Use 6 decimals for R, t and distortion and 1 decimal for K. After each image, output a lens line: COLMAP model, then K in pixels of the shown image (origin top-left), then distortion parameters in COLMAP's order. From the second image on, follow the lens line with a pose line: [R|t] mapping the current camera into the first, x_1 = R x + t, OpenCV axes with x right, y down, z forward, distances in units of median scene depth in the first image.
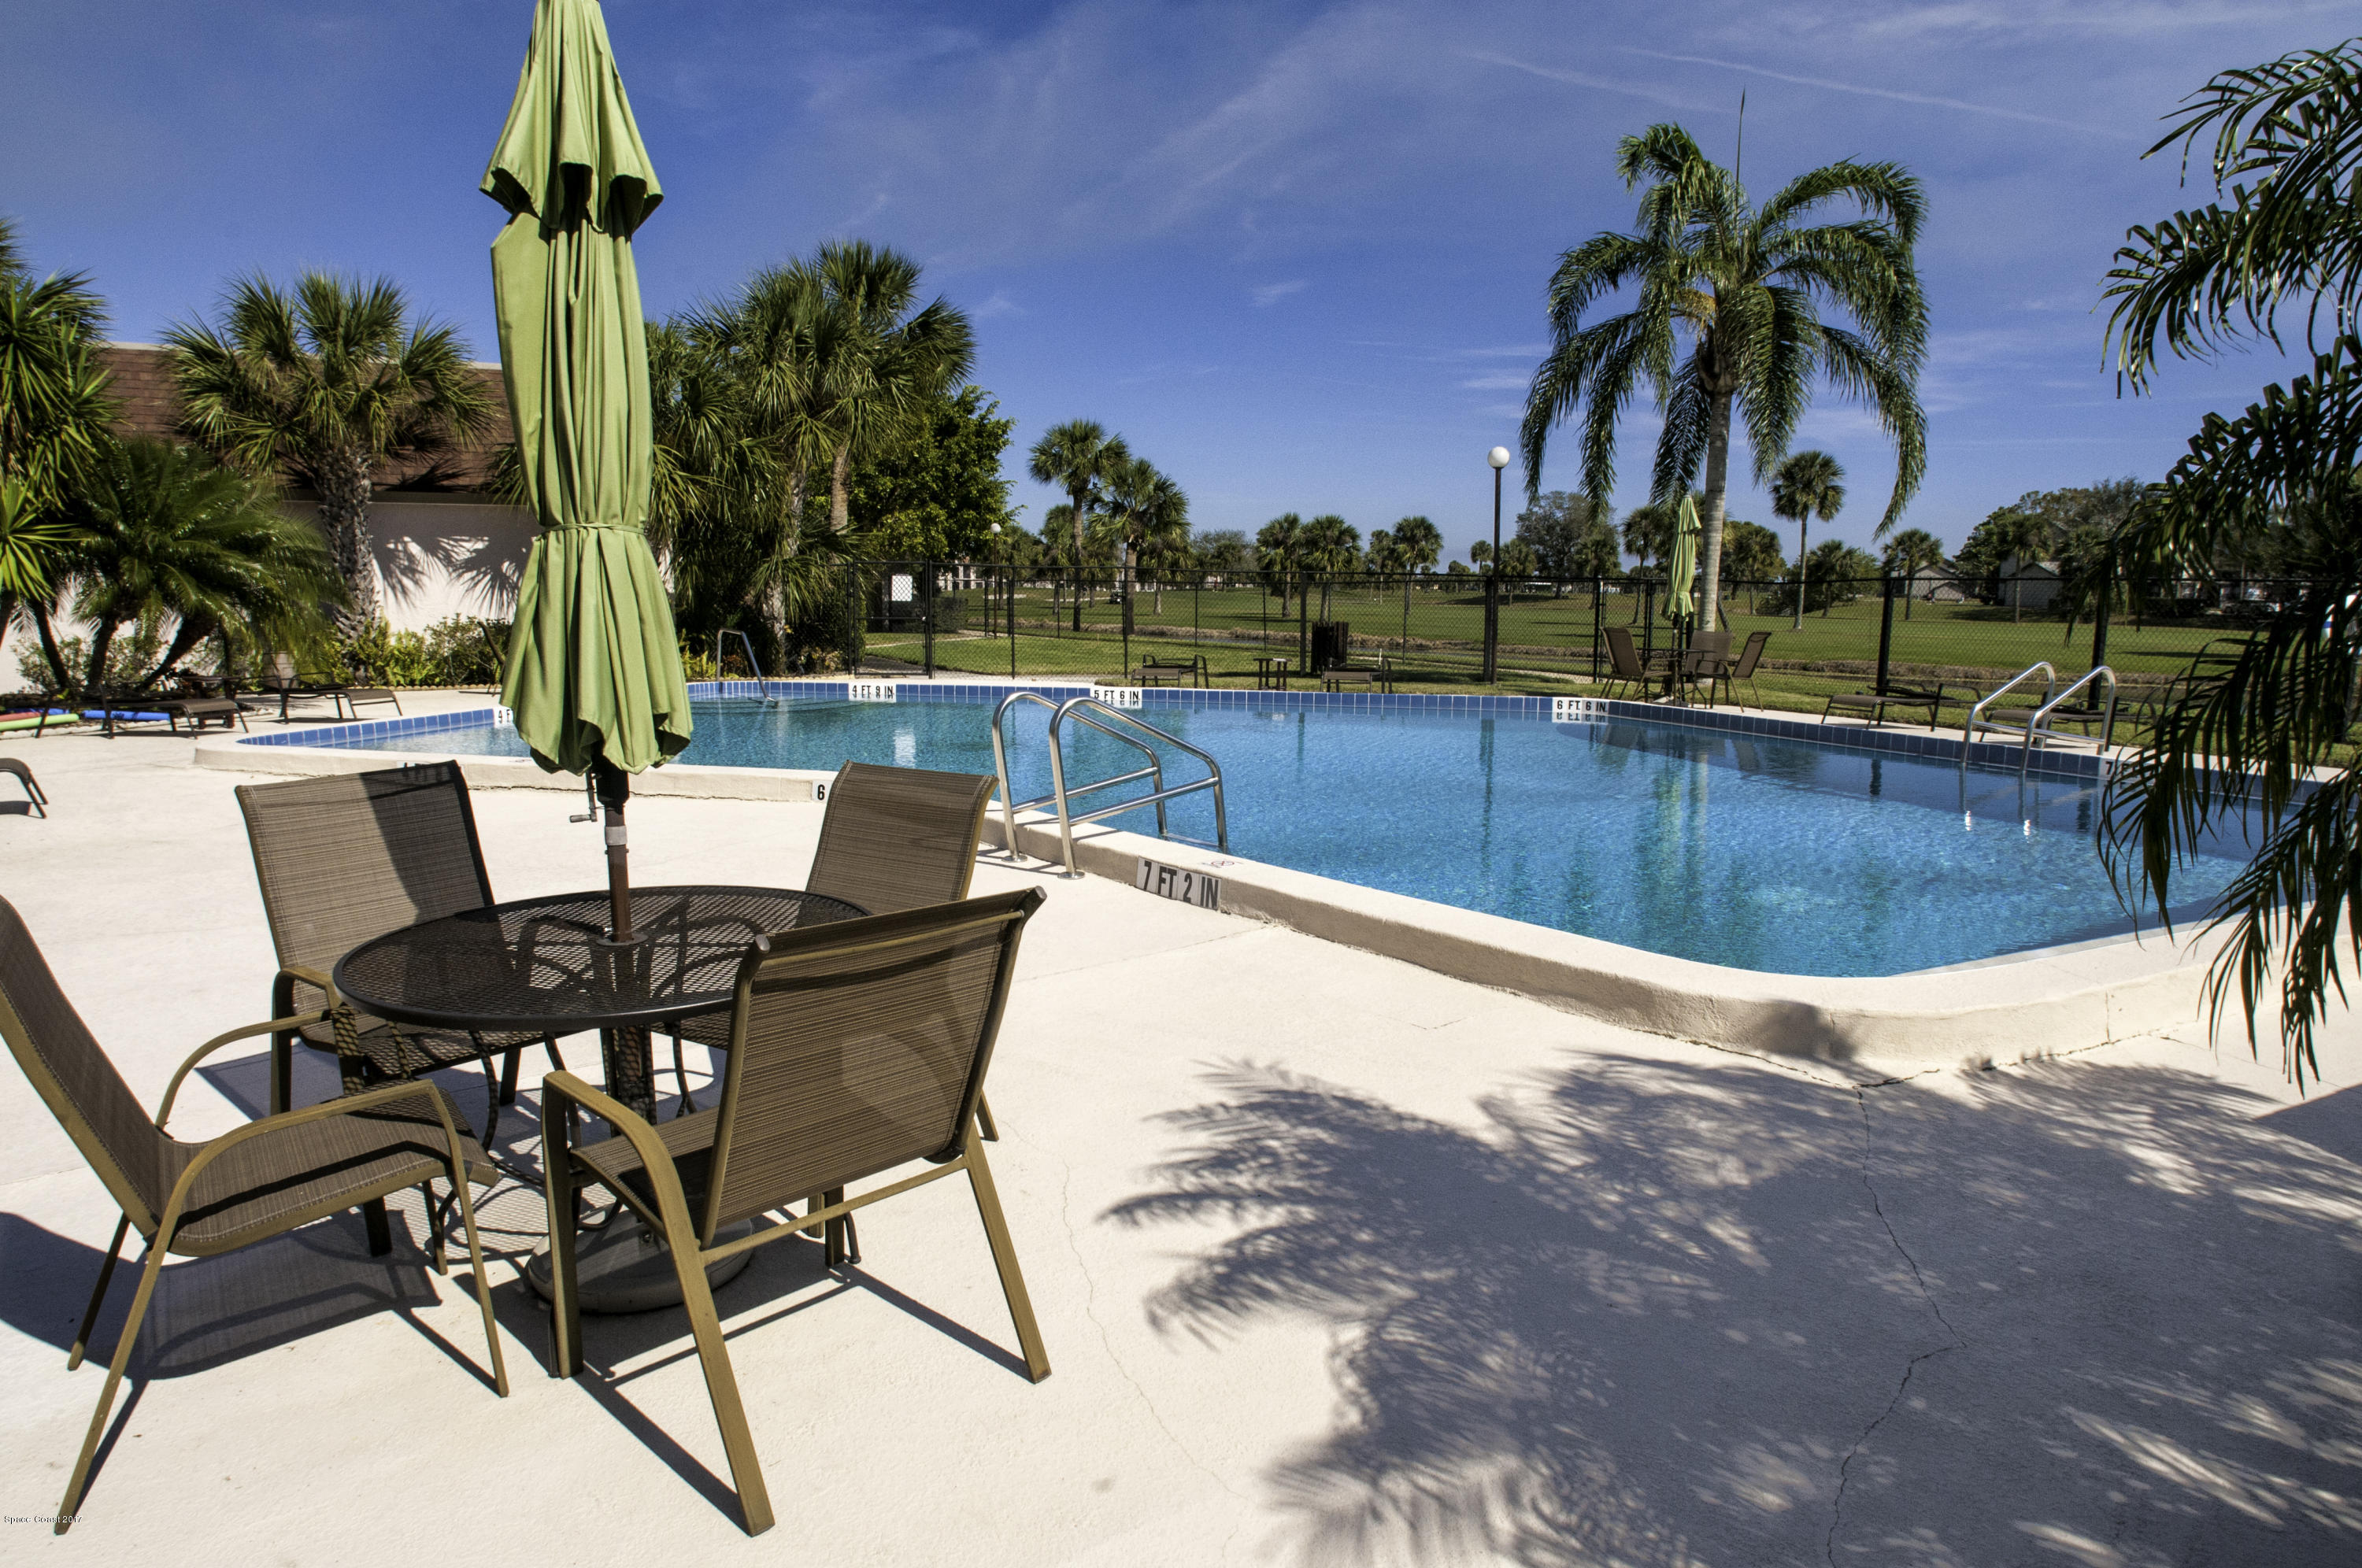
lens RADIAL K [[1439.9, 0, 1186.1], [0, 1439.9, 796.6], [0, 0, 1]] dist [-0.071962, 0.036880]
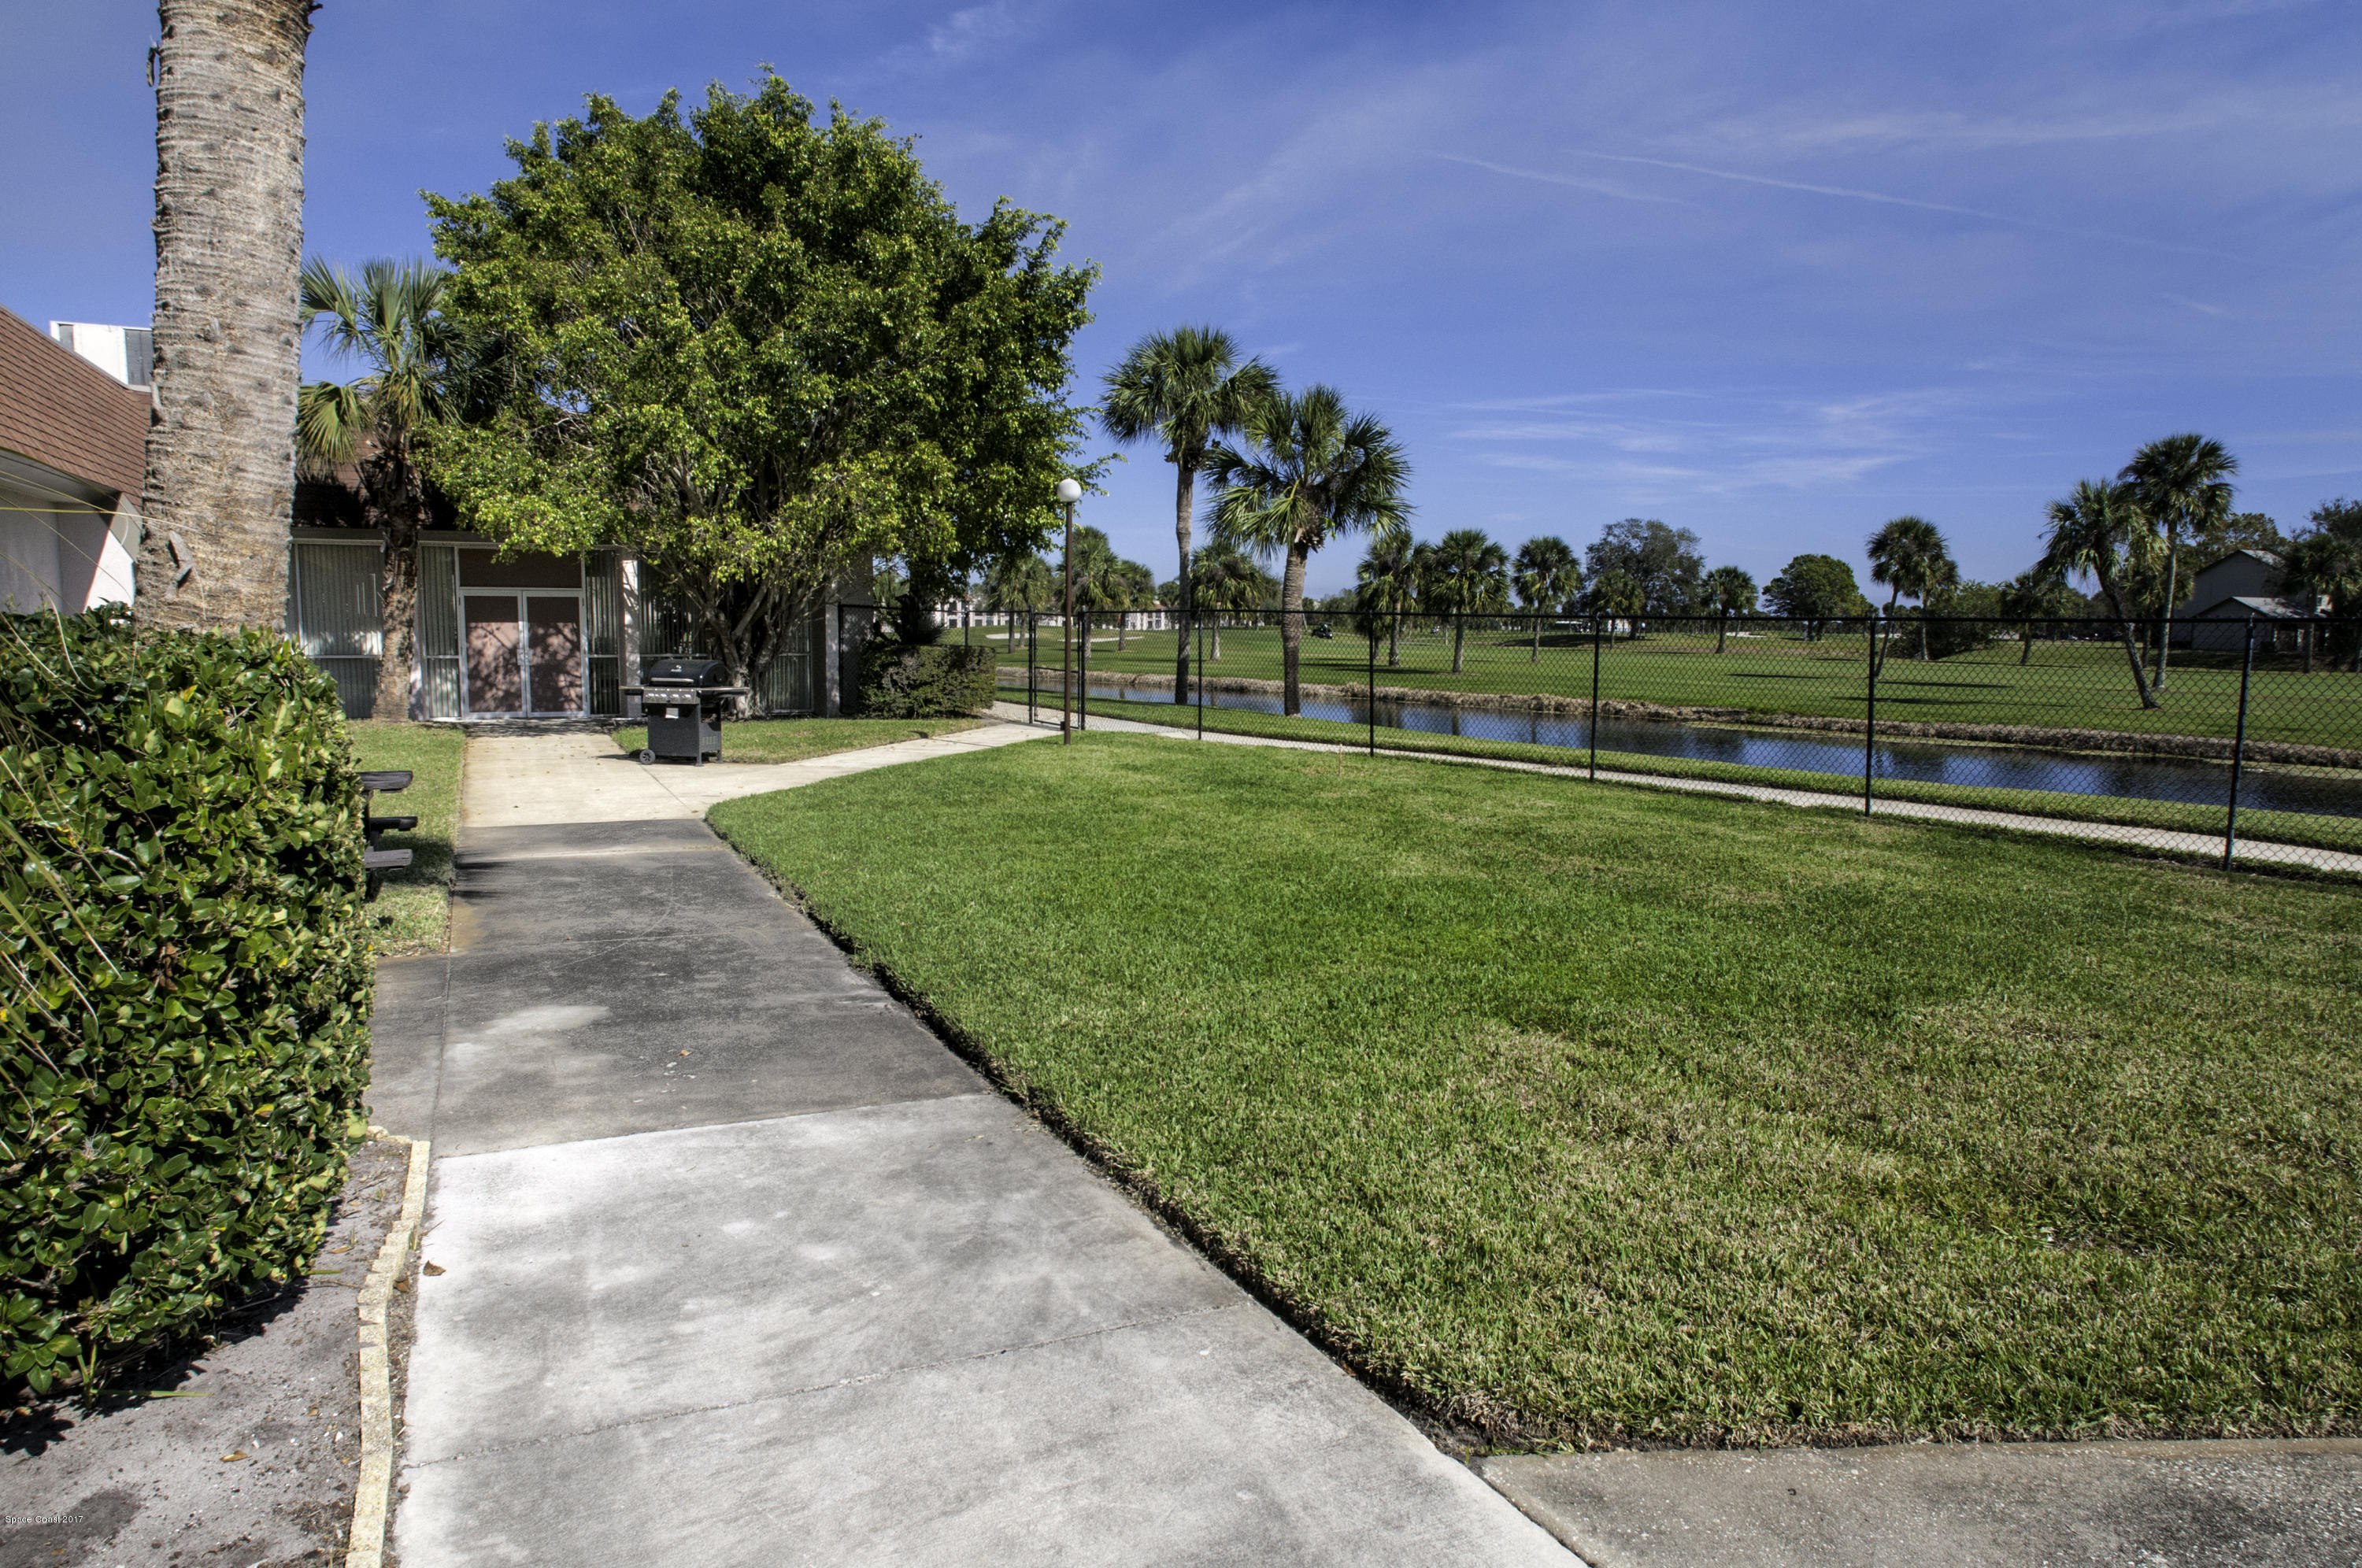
lens RADIAL K [[1439.9, 0, 1186.1], [0, 1439.9, 796.6], [0, 0, 1]] dist [-0.071962, 0.036880]
pose [[0.999993, 0.001210, 0.003549, -0.081099], [-0.001116, 0.999651, -0.026389, -0.067858], [-0.003580, 0.026385, 0.999645, 0.465398]]
